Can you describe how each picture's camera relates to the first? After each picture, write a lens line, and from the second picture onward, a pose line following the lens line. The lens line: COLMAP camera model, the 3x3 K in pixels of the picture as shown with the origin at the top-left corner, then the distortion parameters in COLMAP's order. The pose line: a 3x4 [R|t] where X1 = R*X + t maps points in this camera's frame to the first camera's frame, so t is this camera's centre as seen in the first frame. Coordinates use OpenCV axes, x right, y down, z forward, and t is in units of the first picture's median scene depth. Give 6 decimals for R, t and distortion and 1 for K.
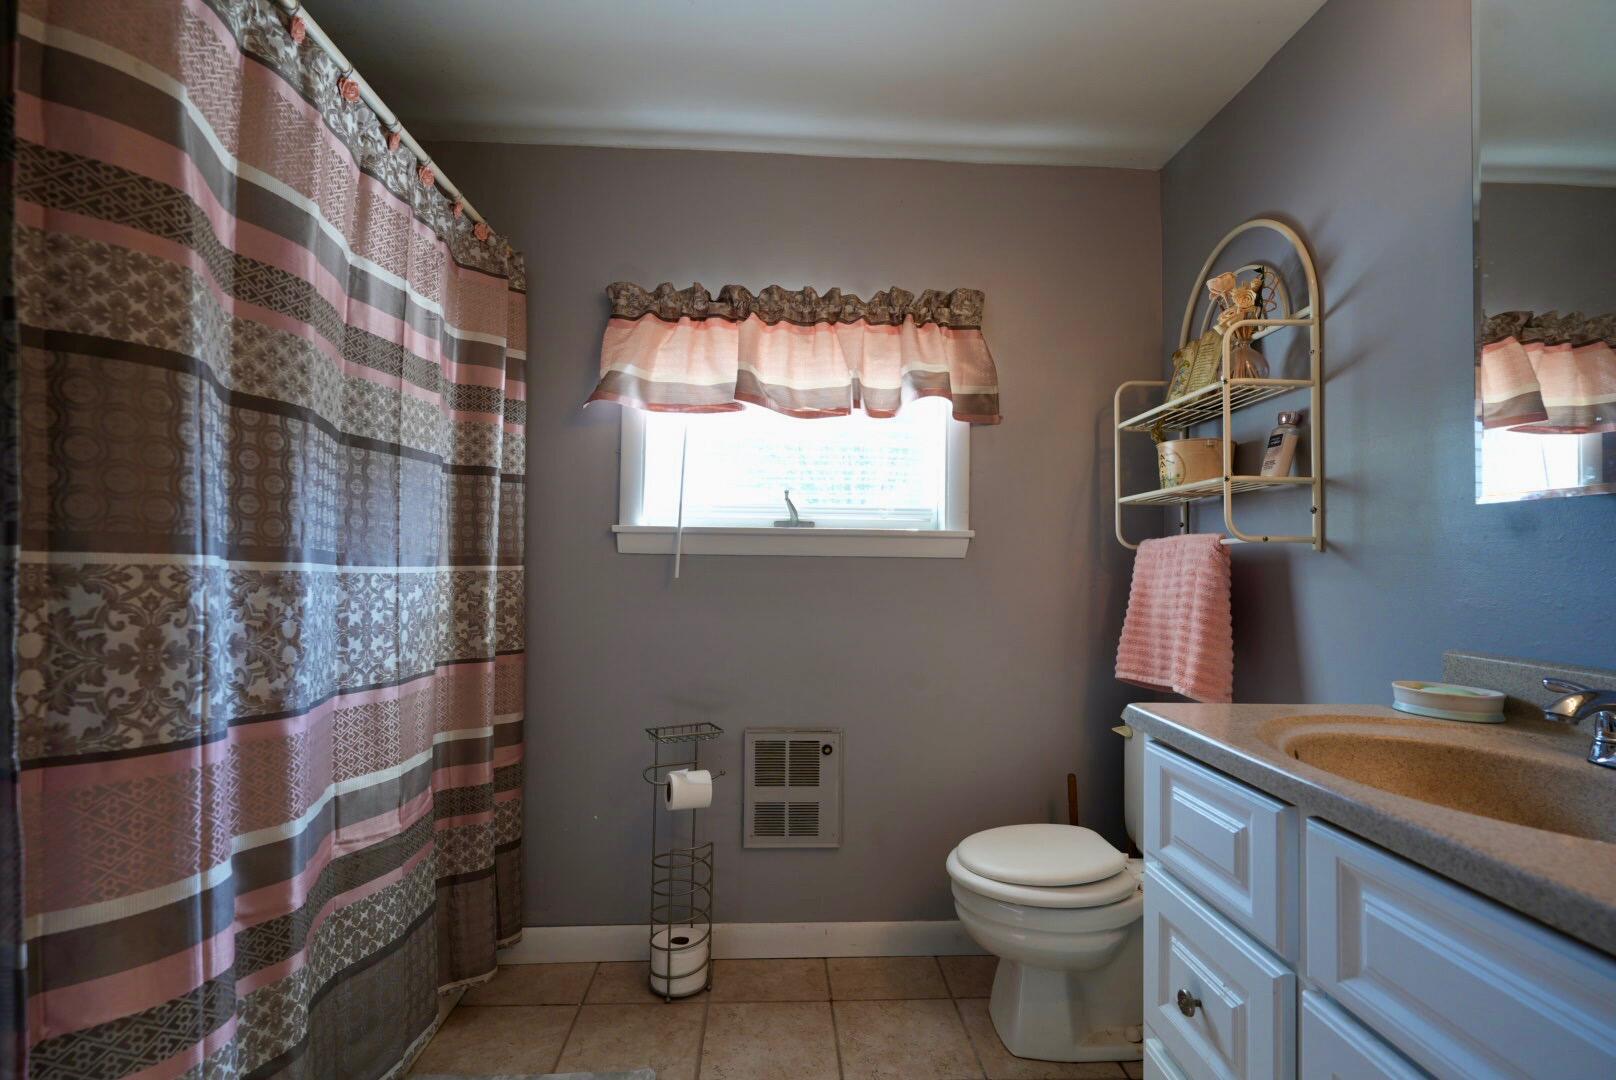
lens RADIAL K [[769.7, 0, 802.8], [0, 769.7, 538.8], [0, 0, 1]] dist [-0.012369, 0.007329]
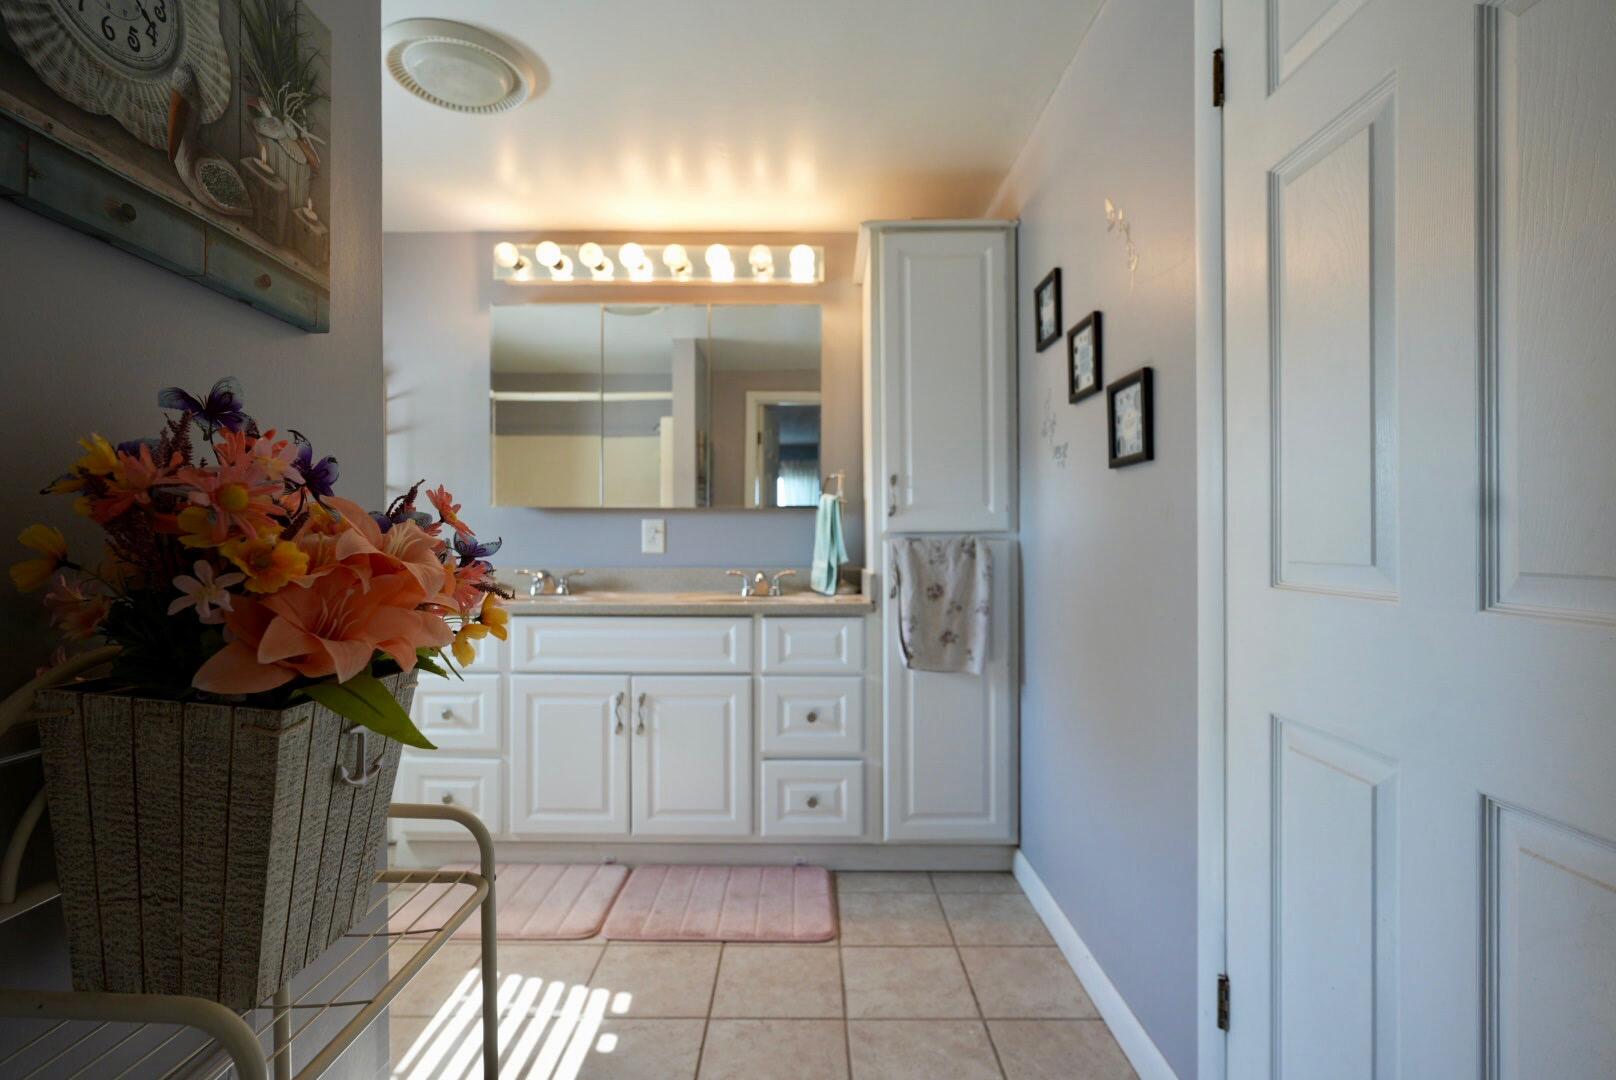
lens RADIAL K [[769.7, 0, 802.8], [0, 769.7, 538.8], [0, 0, 1]] dist [-0.012369, 0.007329]
pose [[0.049062, -0.017014, 0.998651, -0.878458], [-0.030752, 0.999355, 0.018537, -0.009761], [-0.998322, -0.031620, 0.048507, -0.097447]]
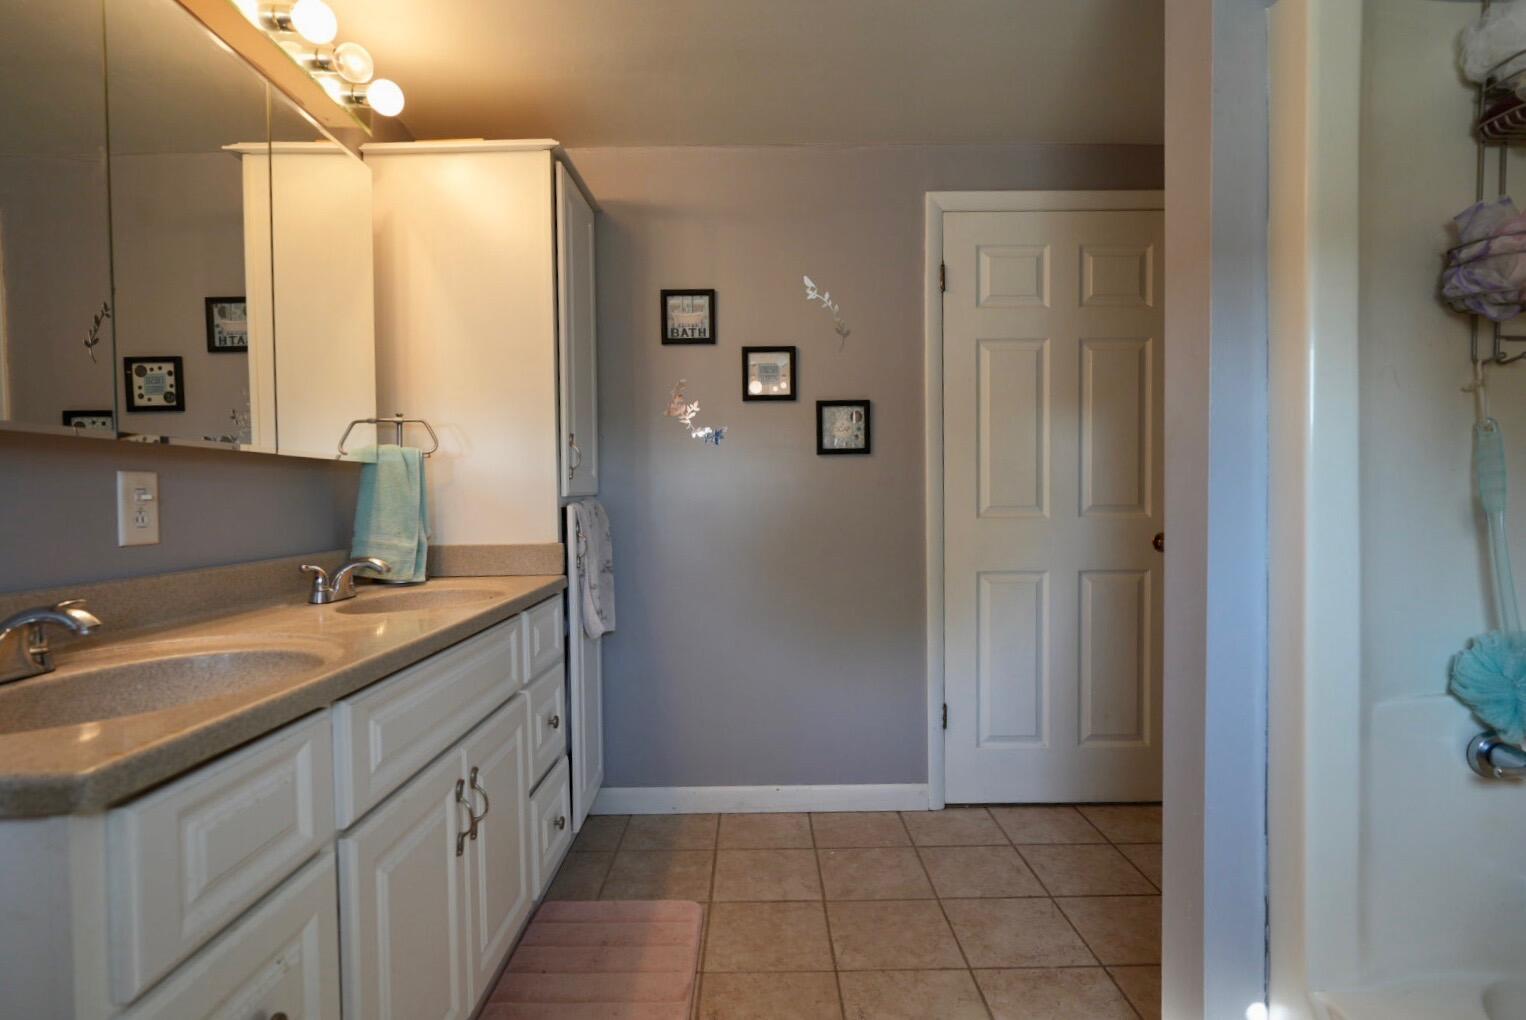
lens RADIAL K [[780.2, 0, 763.0], [0, 780.2, 514.1], [0, 0, 1]] dist [-0.001018, 0.000177]
pose [[-0.999366, -0.011127, 0.033809, -0.019109], [-0.011139, 0.999938, -0.000180, 0.018880], [-0.033805, -0.000556, -0.999428, 0.884848]]
